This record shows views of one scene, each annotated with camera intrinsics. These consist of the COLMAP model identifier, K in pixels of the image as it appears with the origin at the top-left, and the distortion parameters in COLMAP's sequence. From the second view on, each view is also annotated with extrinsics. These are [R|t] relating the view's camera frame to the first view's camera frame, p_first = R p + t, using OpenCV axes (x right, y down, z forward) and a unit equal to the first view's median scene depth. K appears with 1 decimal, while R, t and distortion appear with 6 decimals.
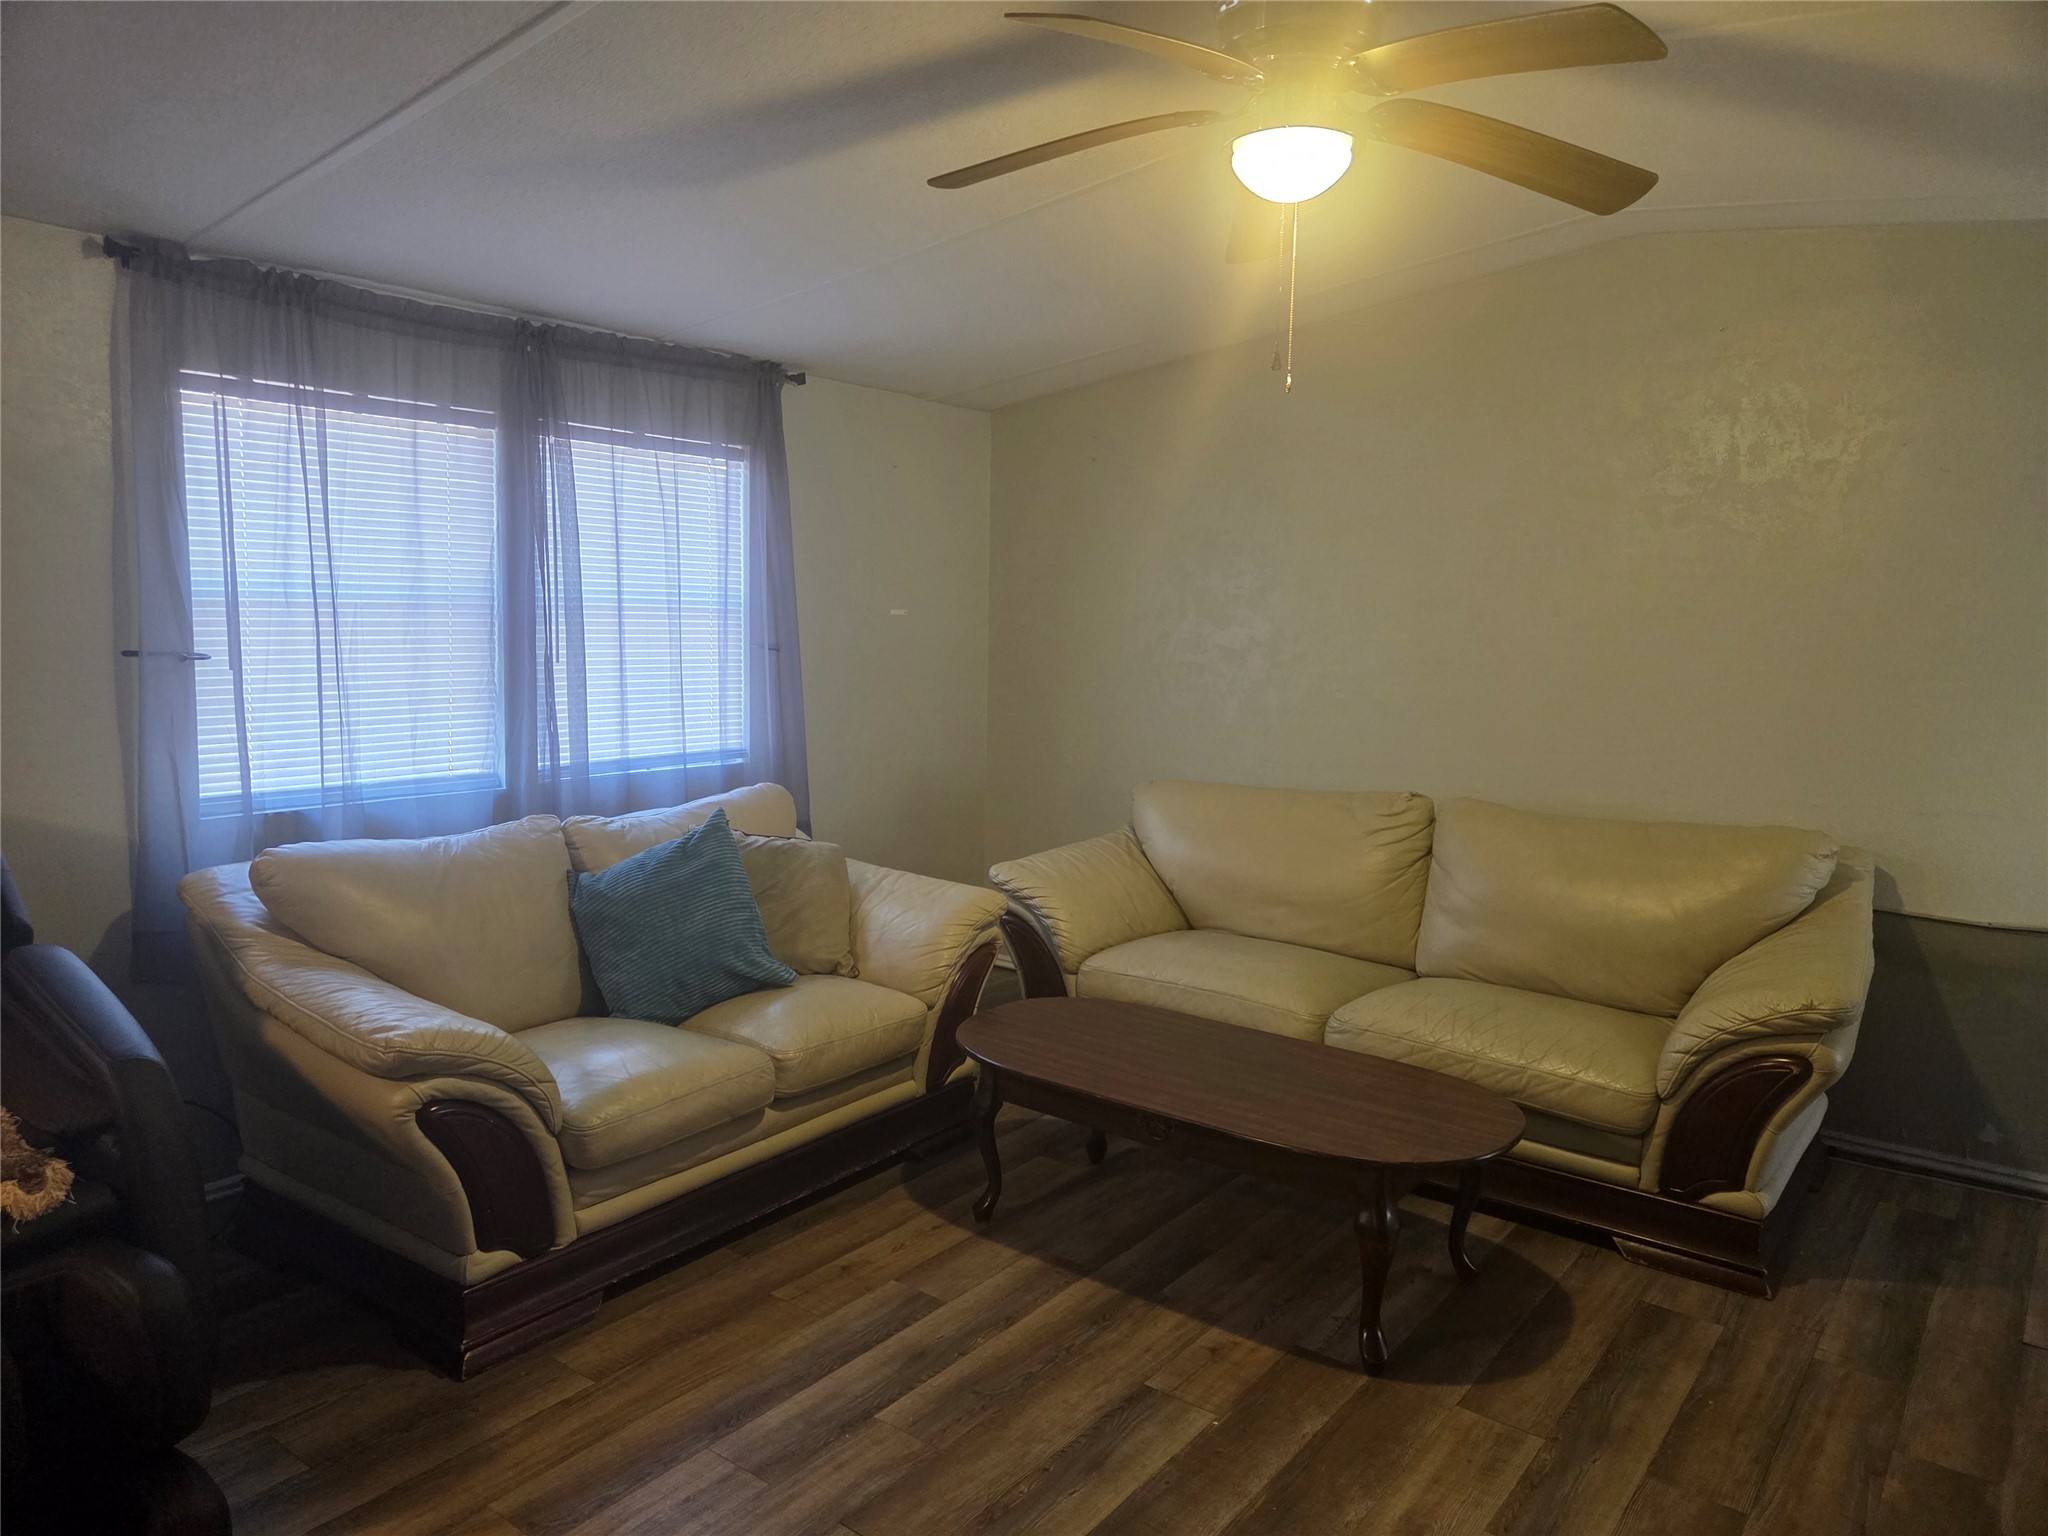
lens RADIAL K [[1370.8, 0, 1027.1], [0, 1370.8, 749.2], [0, 0, 1]] dist [0.059374, -0.051754]
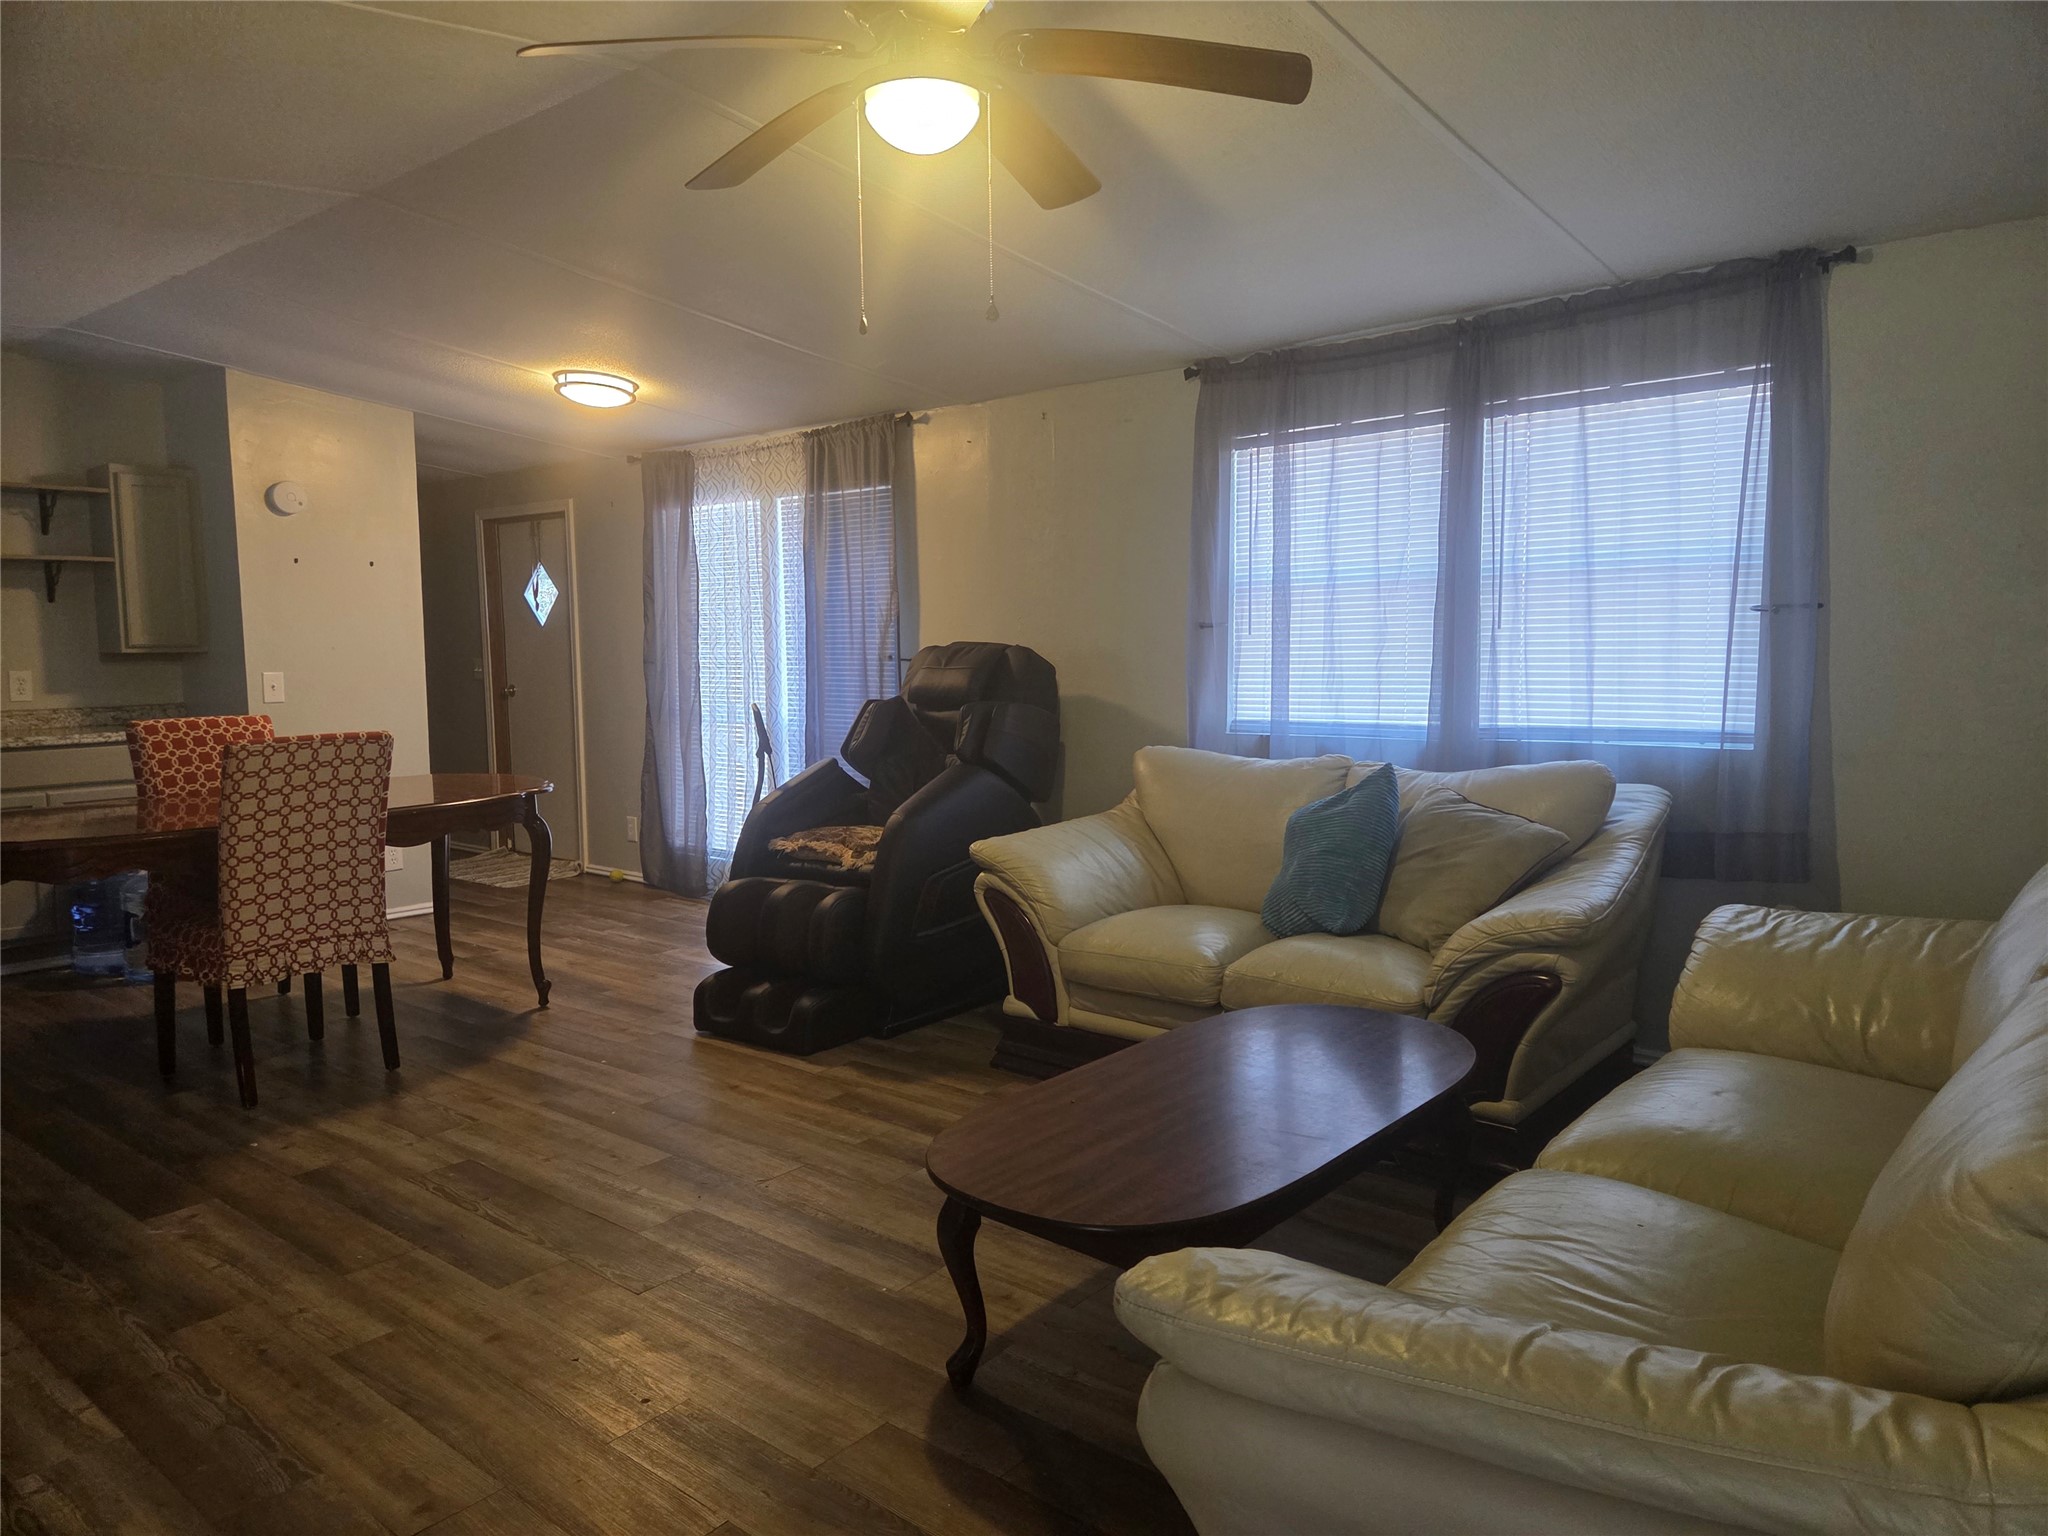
lens RADIAL K [[1370.8, 0, 1027.1], [0, 1370.8, 749.2], [0, 0, 1]] dist [0.059374, -0.051754]
pose [[-0.055047, 0.083073, -0.995022, 0.816415], [-0.066213, 0.994036, 0.086654, -0.042366], [0.996286, 0.070653, -0.049218, 0.760761]]
